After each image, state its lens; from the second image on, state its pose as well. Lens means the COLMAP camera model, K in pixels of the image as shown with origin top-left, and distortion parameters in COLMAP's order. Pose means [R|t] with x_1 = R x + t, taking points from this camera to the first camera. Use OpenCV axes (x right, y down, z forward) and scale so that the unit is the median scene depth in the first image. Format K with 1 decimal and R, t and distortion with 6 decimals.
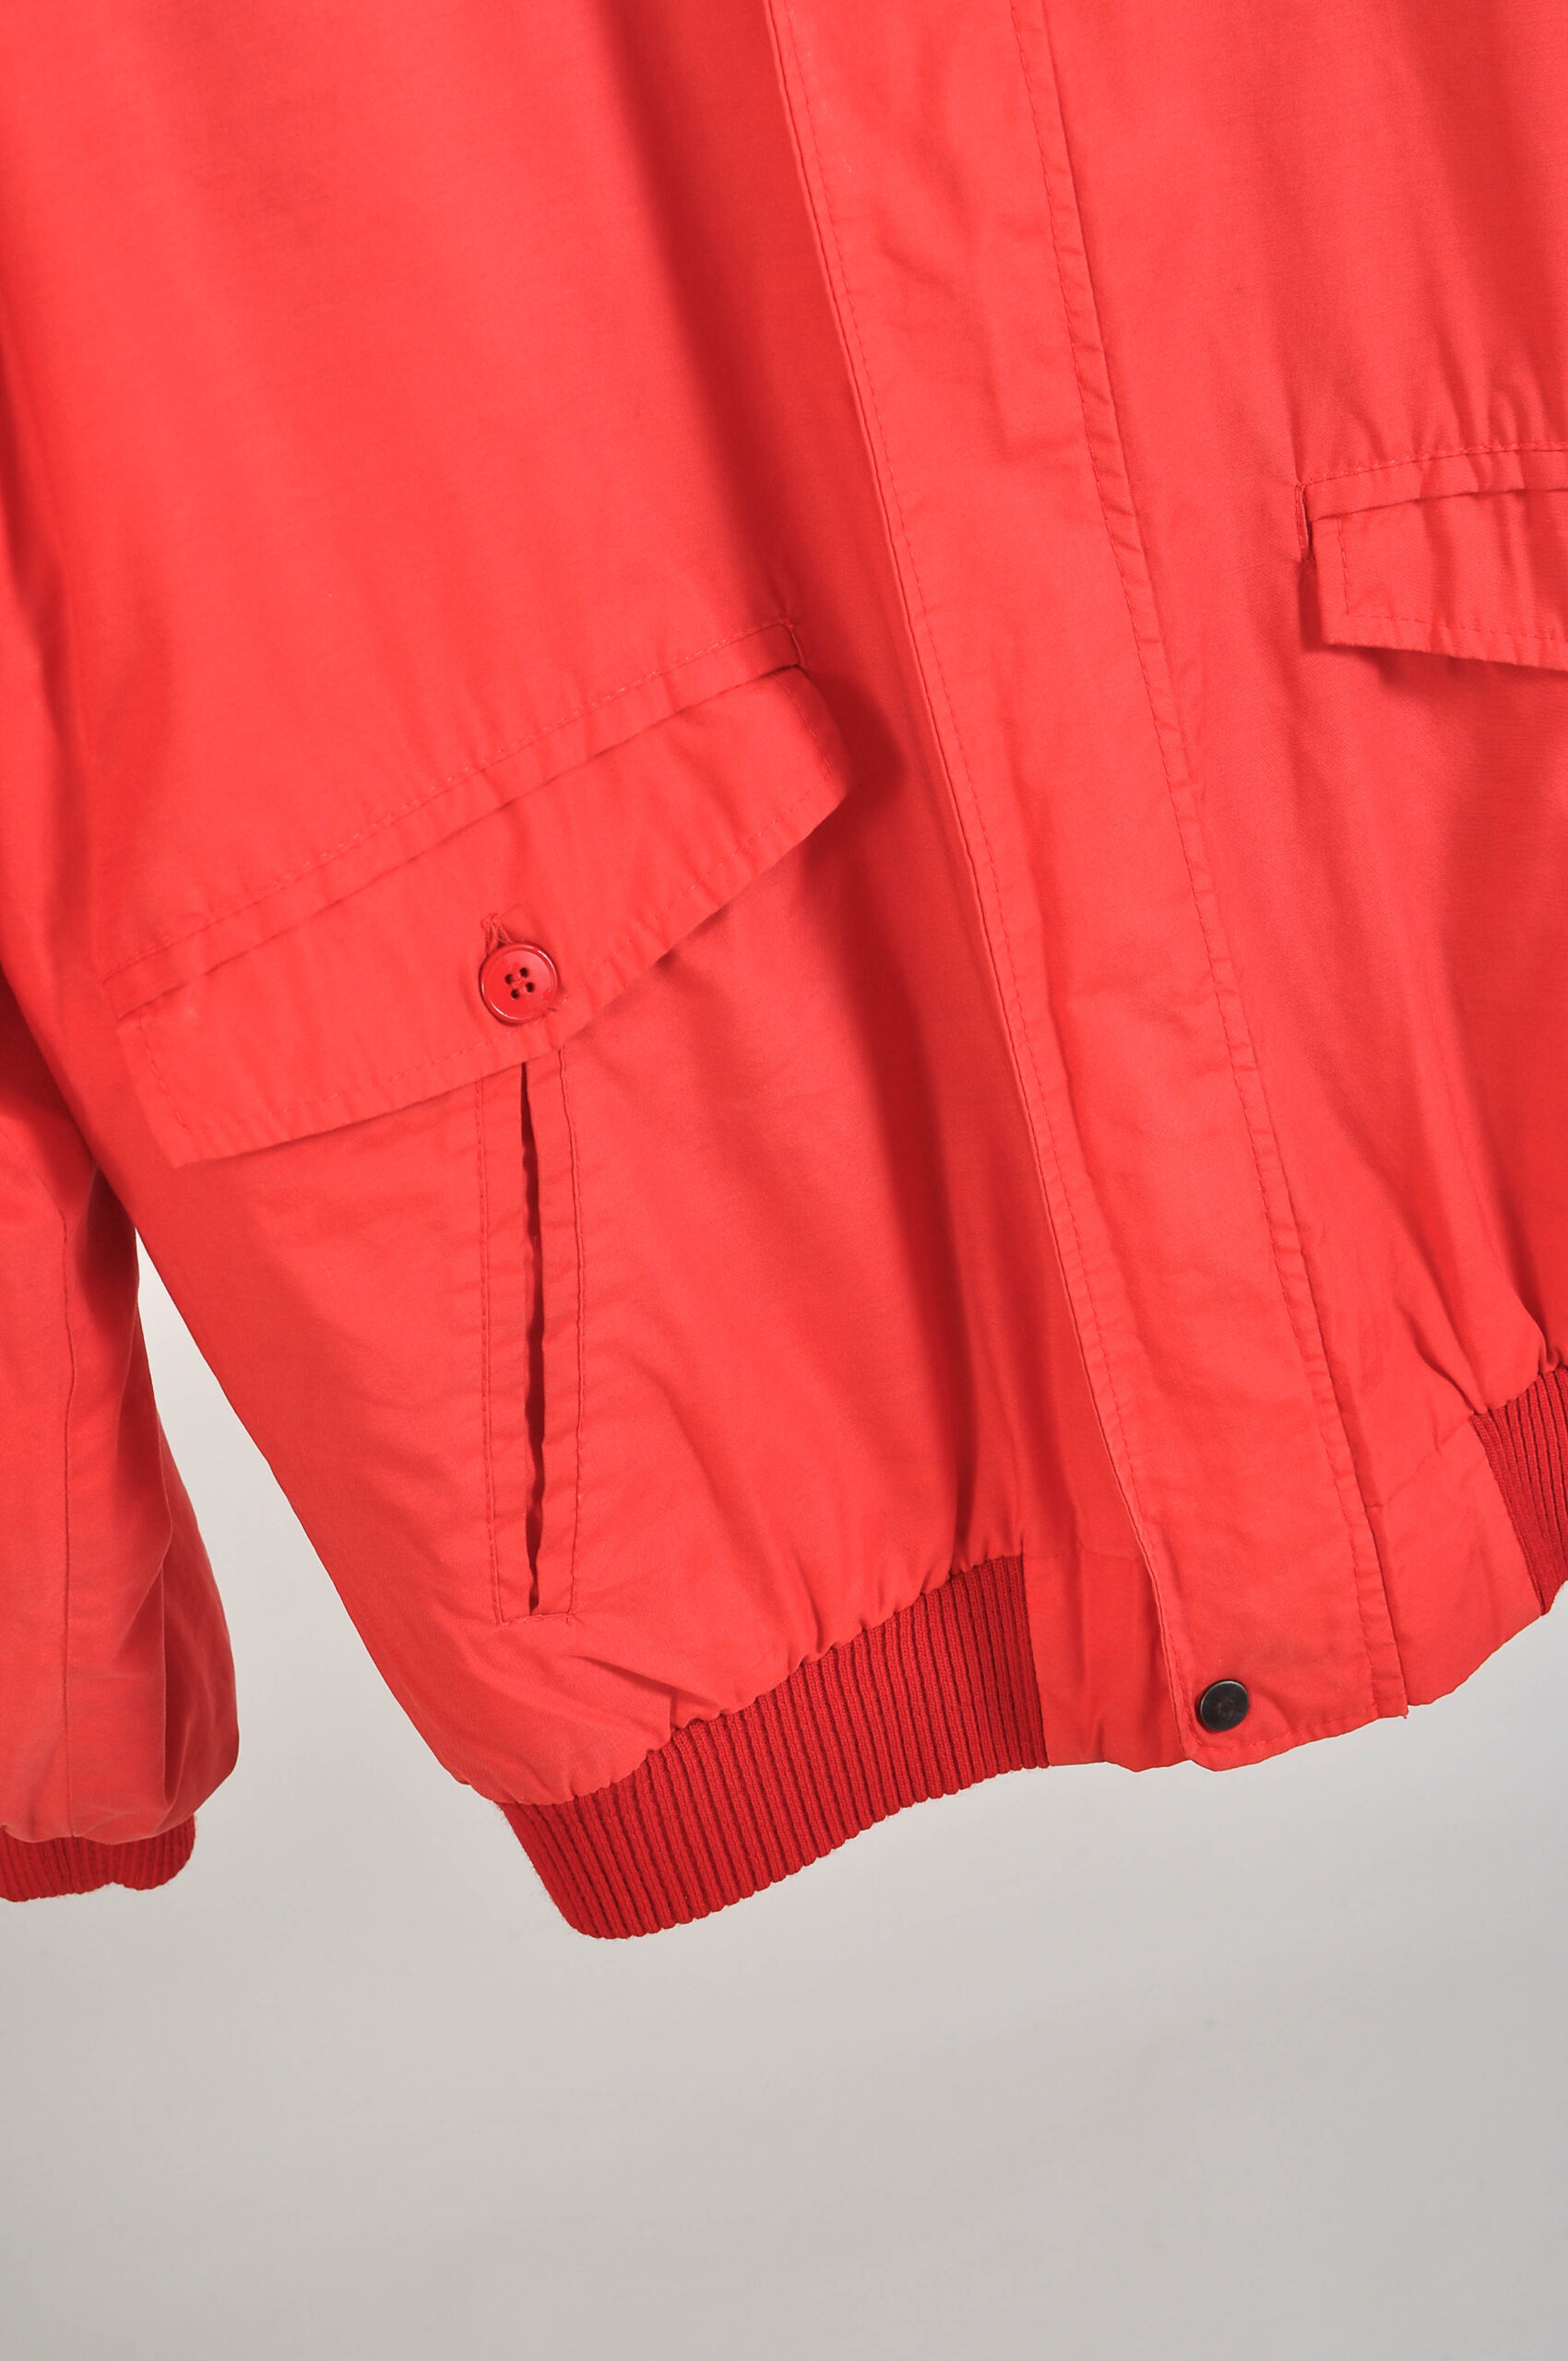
lens RADIAL K [[3755.6, 0, 784.0], [0, 3755.6, 1180.5], [0, 0, 1]] dist [-0.169659, -0.063340]
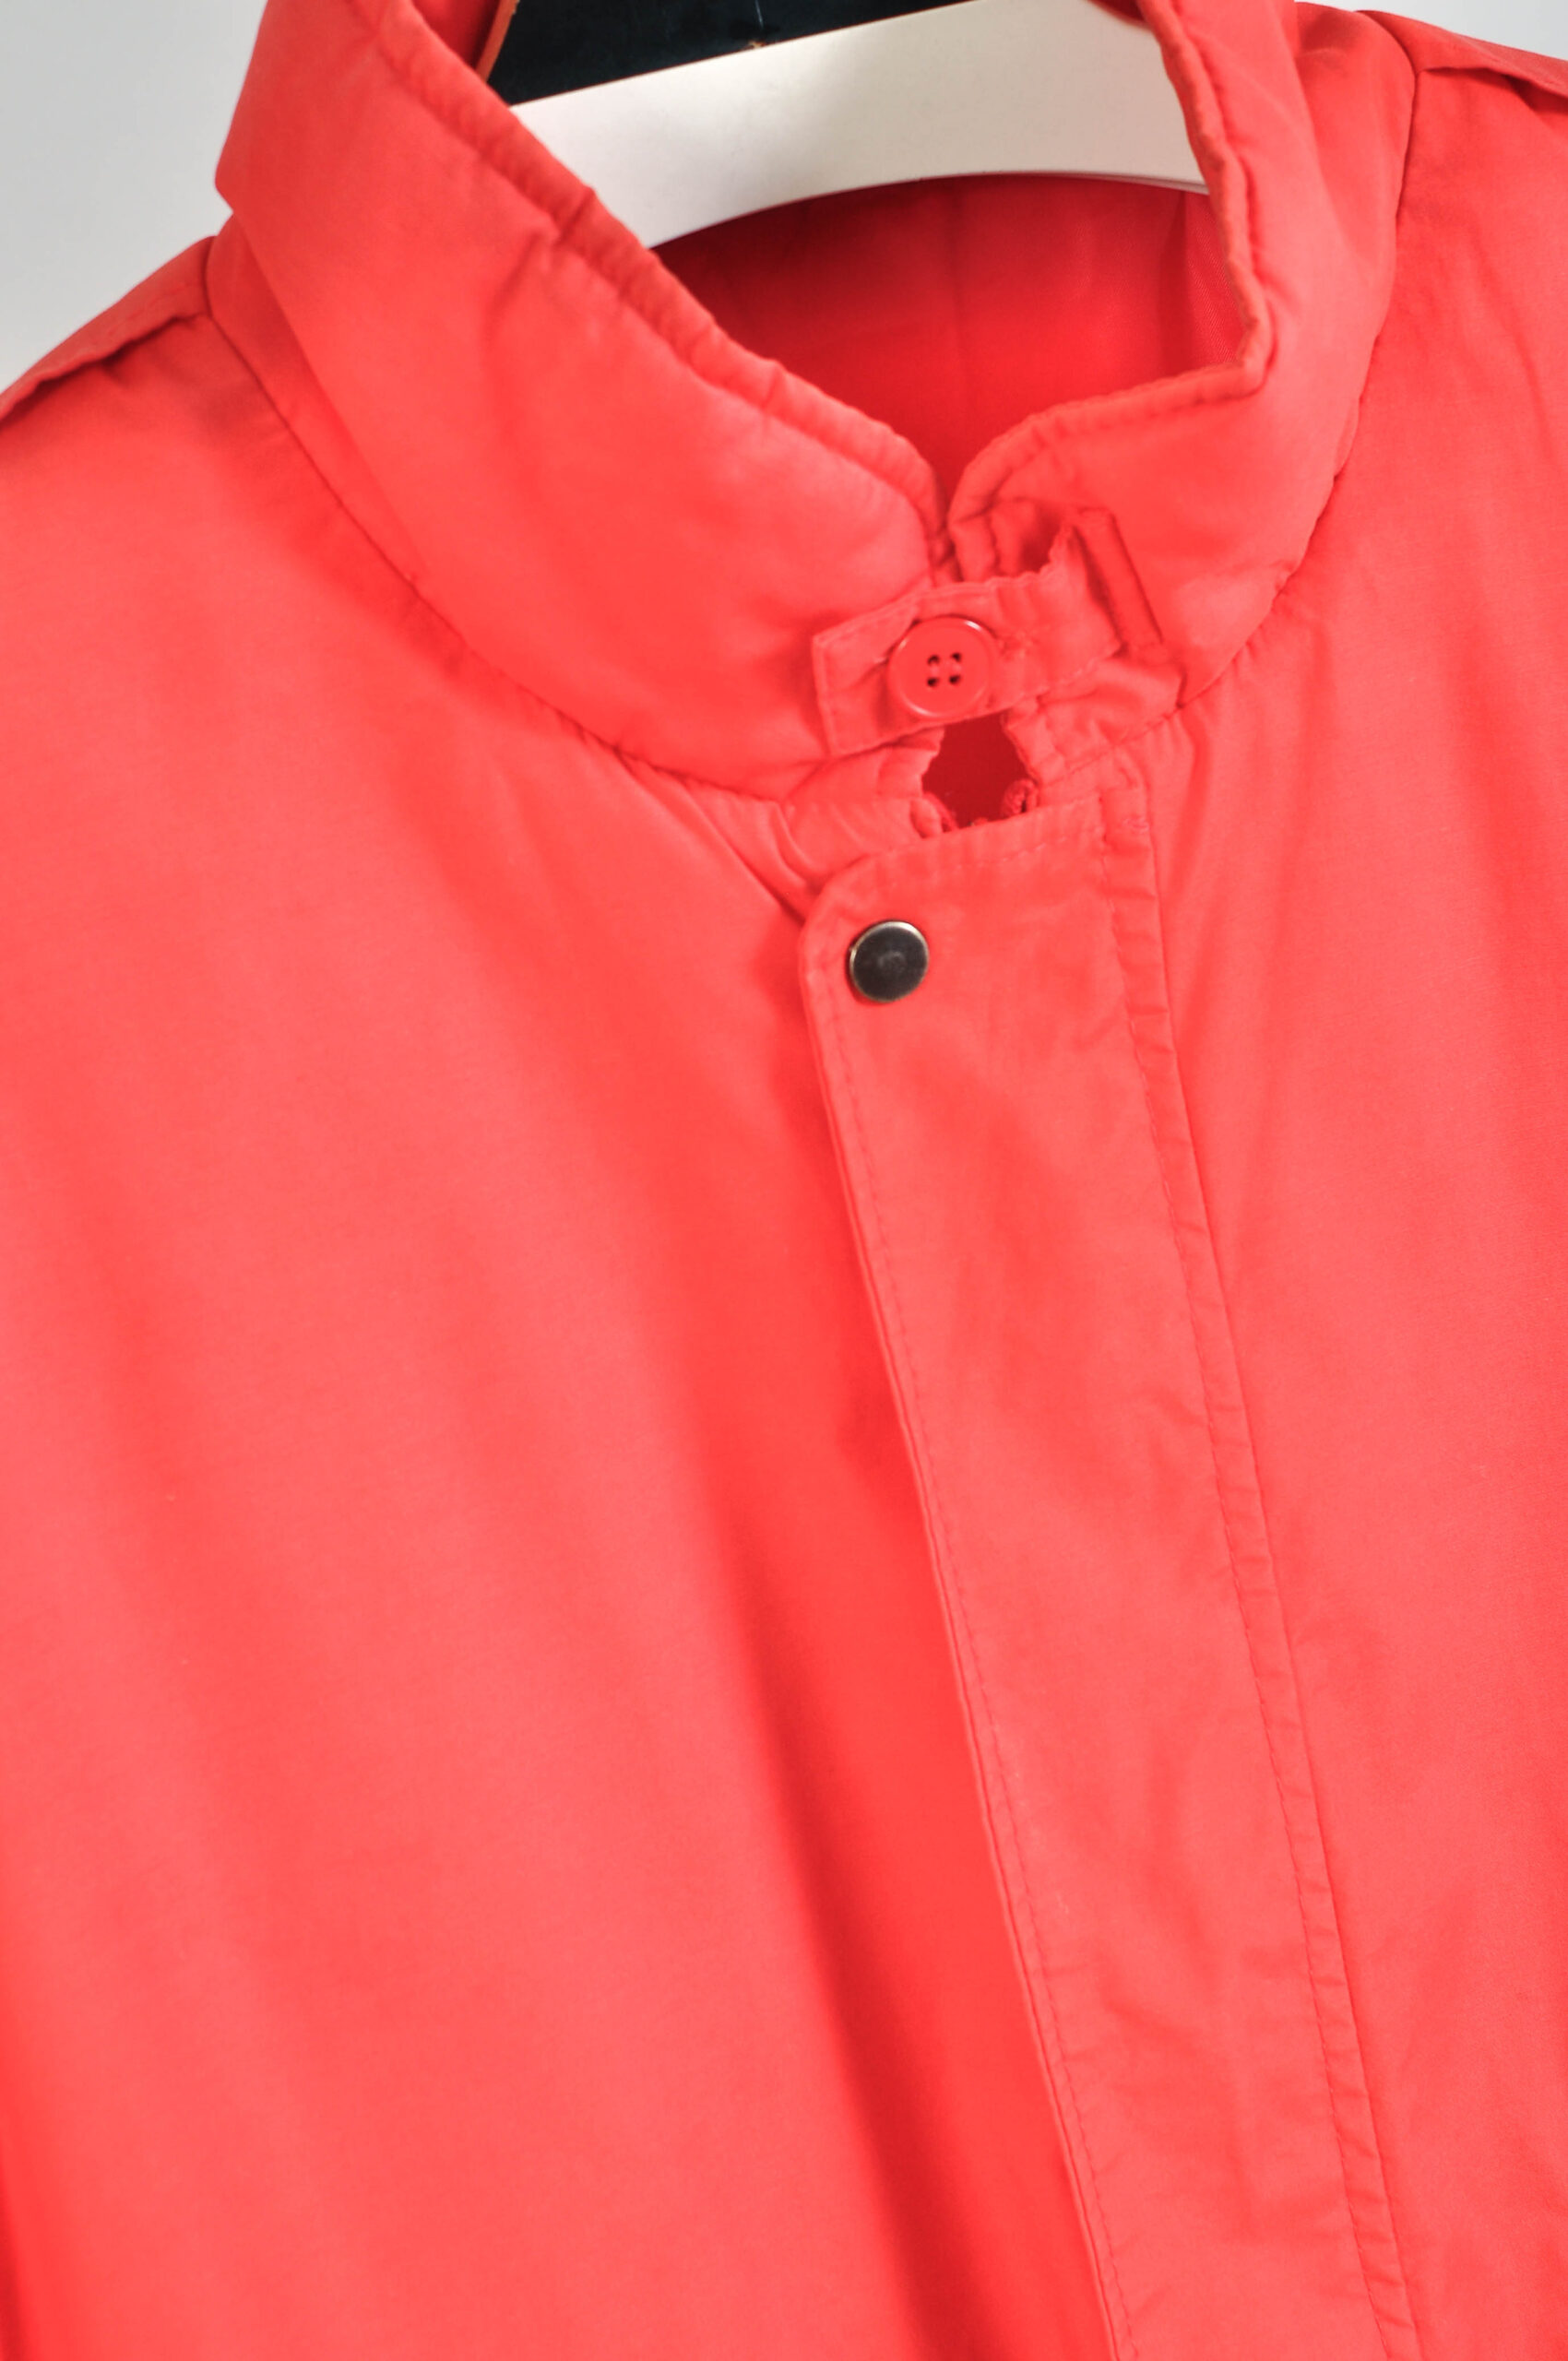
lens RADIAL K [[3755.6, 0, 784.0], [0, 3755.6, 1180.5], [0, 0, 1]] dist [-0.169659, -0.063340]
pose [[0.999785, -0.005608, 0.019963, -0.054490], [0.011056, 0.958651, -0.284369, -0.181738], [-0.017543, 0.284528, 0.958507, 0.170091]]
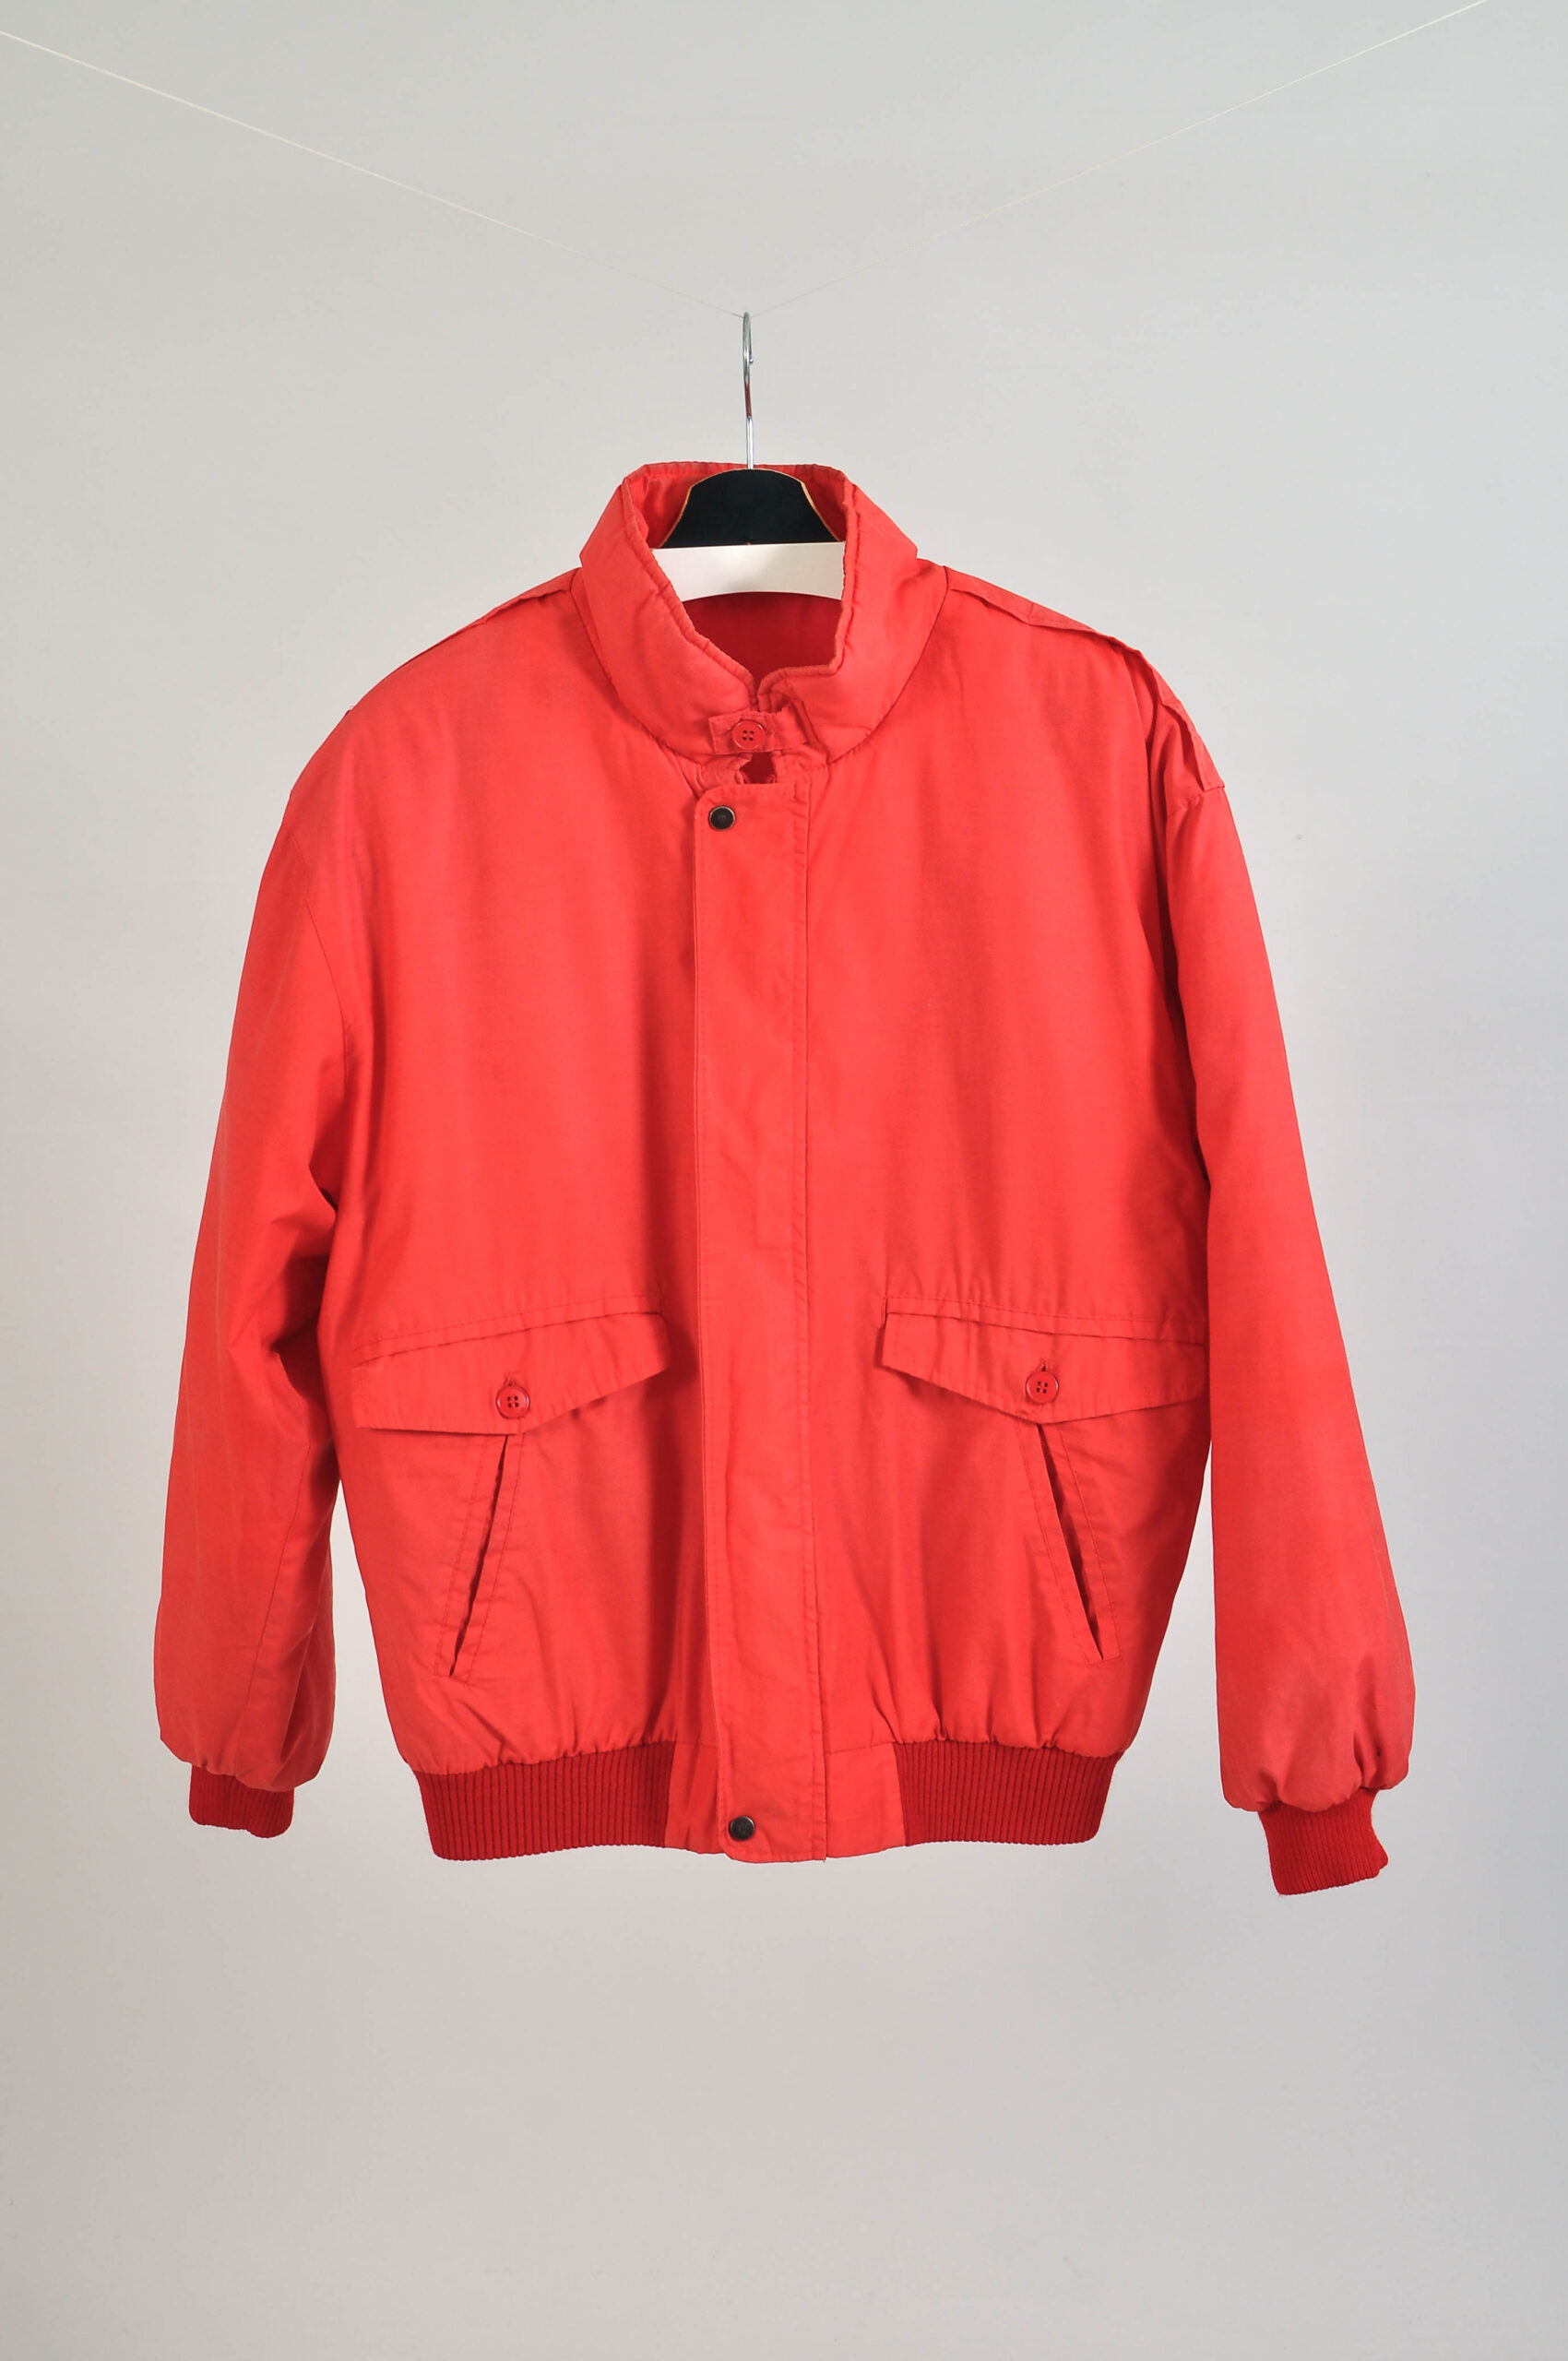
lens RADIAL K [[3755.6, 0, 784.0], [0, 3755.6, 1180.5], [0, 0, 1]] dist [-0.169659, -0.063340]
pose [[0.955793, 0.230791, -0.182194, 0.511693], [-0.276750, 0.915428, -0.292234, 0.481695], [0.099340, 0.329737, 0.938832, -1.338551]]
